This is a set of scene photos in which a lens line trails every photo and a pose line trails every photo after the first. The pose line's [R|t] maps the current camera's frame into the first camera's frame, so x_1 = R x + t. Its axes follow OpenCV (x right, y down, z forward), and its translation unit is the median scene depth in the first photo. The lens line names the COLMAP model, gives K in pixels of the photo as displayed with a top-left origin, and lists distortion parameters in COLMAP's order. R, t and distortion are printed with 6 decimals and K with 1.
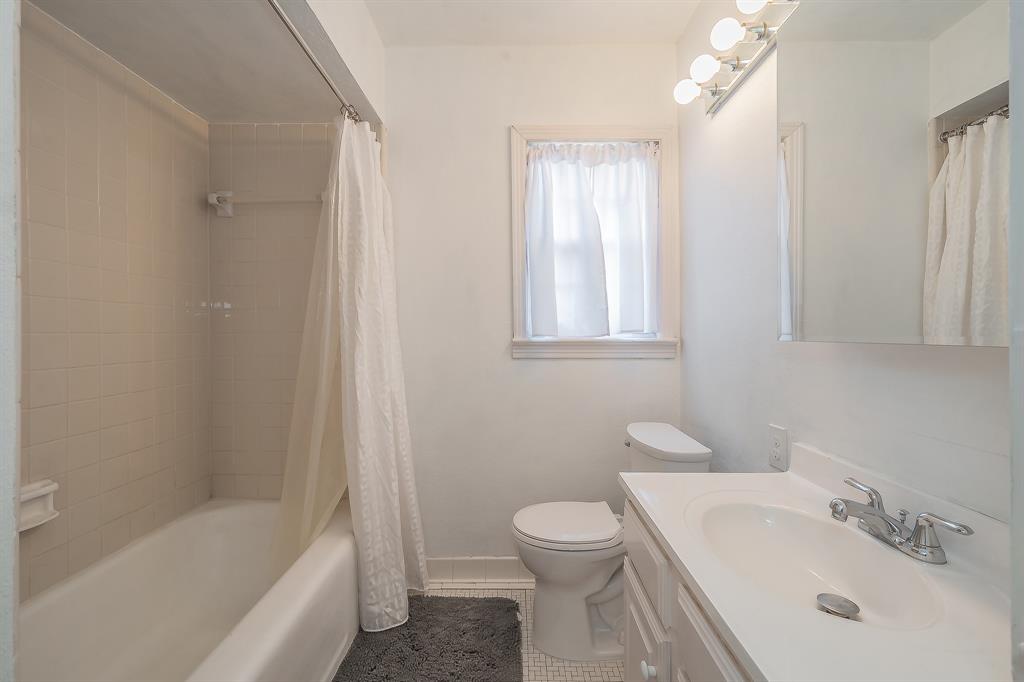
lens RADIAL K [[464.9, 0, 513.5], [0, 464.9, 337.9], [0, 0, 1]] dist [-0.004289, -0.000219]
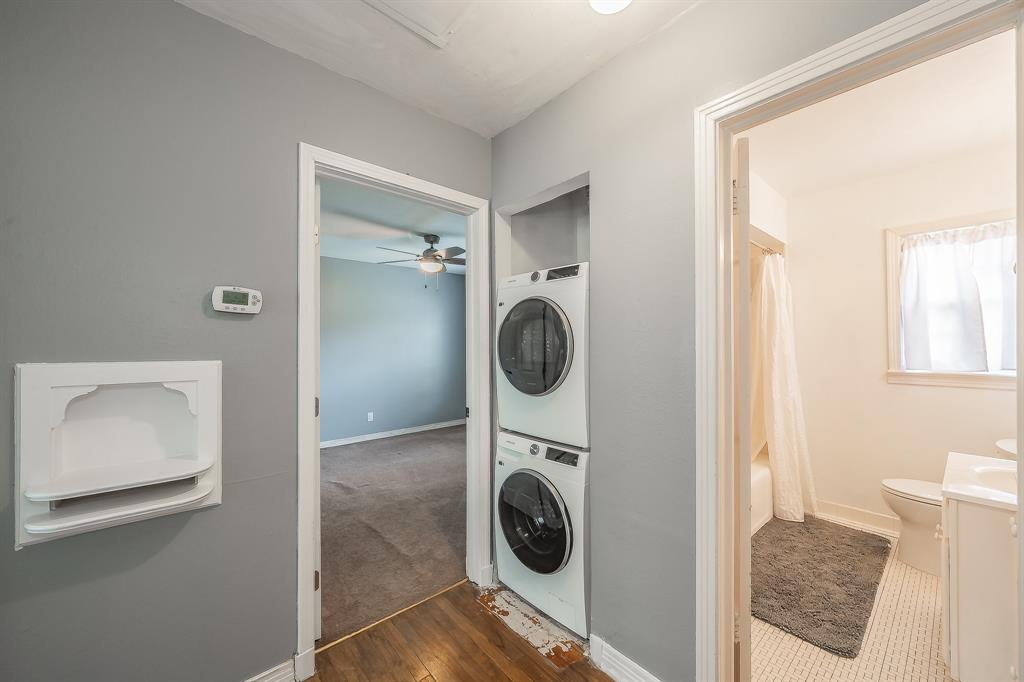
lens RADIAL K [[386.3, 0, 513.7], [0, 386.3, 342.1], [0, 0, 1]] dist [-0.002894, 0.001311]
pose [[0.658808, -0.004333, -0.752299, 0.142238], [-0.010263, 0.999839, -0.014746, -0.059286], [0.752241, 0.017436, 0.658657, -0.751612]]
